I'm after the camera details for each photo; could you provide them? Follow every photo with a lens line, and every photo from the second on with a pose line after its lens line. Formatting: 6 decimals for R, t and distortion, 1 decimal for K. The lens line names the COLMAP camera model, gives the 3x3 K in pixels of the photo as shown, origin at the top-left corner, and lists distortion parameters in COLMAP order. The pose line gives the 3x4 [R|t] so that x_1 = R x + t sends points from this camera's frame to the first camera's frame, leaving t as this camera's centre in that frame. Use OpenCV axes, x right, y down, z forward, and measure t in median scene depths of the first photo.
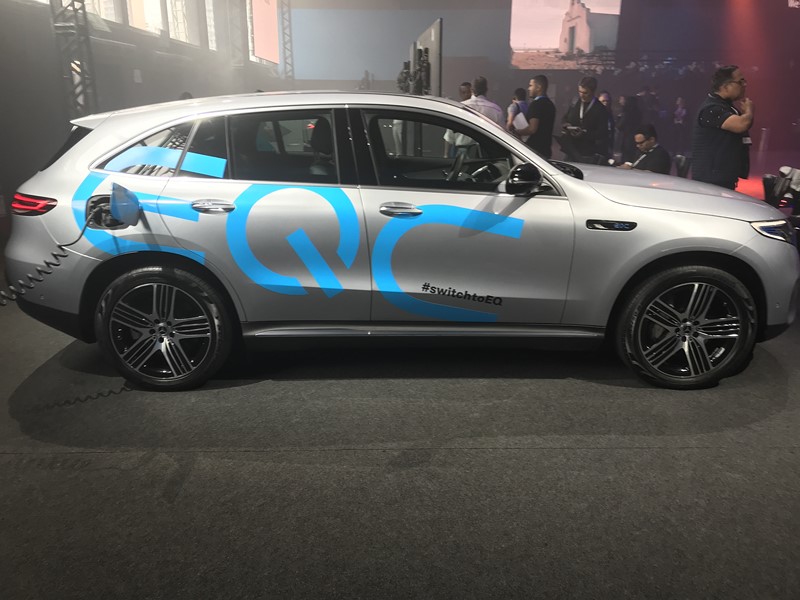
lens RADIAL K [[652.1, 0, 397.2], [0, 652.1, 296.1], [0, 0, 1]] dist [0.029517, -0.000431]
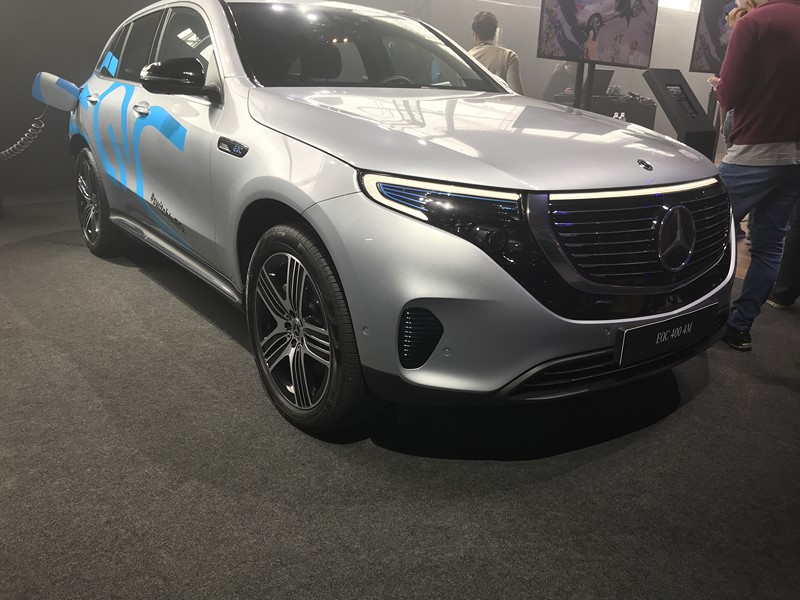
lens RADIAL K [[652.1, 0, 397.2], [0, 652.1, 296.1], [0, 0, 1]] dist [0.029517, -0.000431]
pose [[0.590167, 0.259759, -0.764348, 0.977749], [-0.254034, 0.958475, 0.129588, -0.086489], [0.766270, 0.117692, 0.631648, 0.677997]]
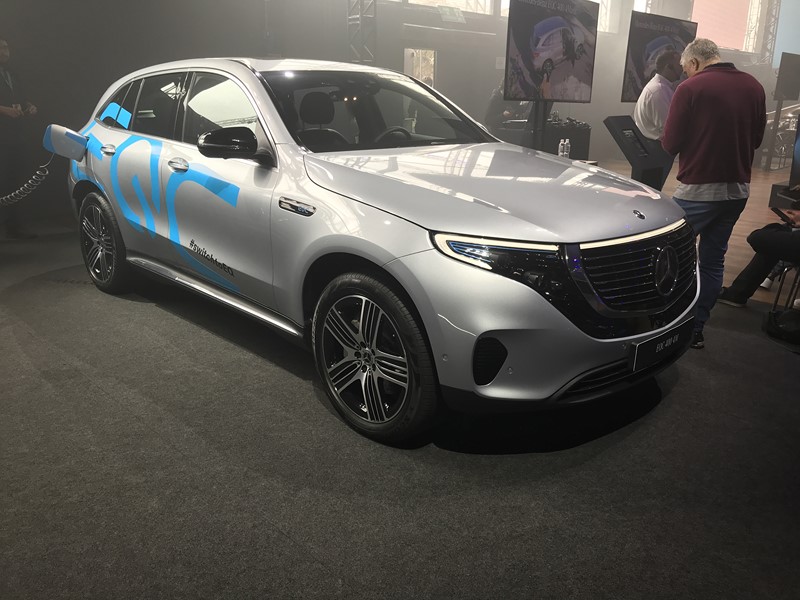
lens RADIAL K [[652.1, 0, 397.2], [0, 652.1, 296.1], [0, 0, 1]] dist [0.029517, -0.000431]
pose [[0.688068, 0.220772, -0.691246, 0.982174], [-0.215012, 0.971845, 0.096367, -0.100344], [0.693060, 0.082319, 0.716165, 0.477406]]
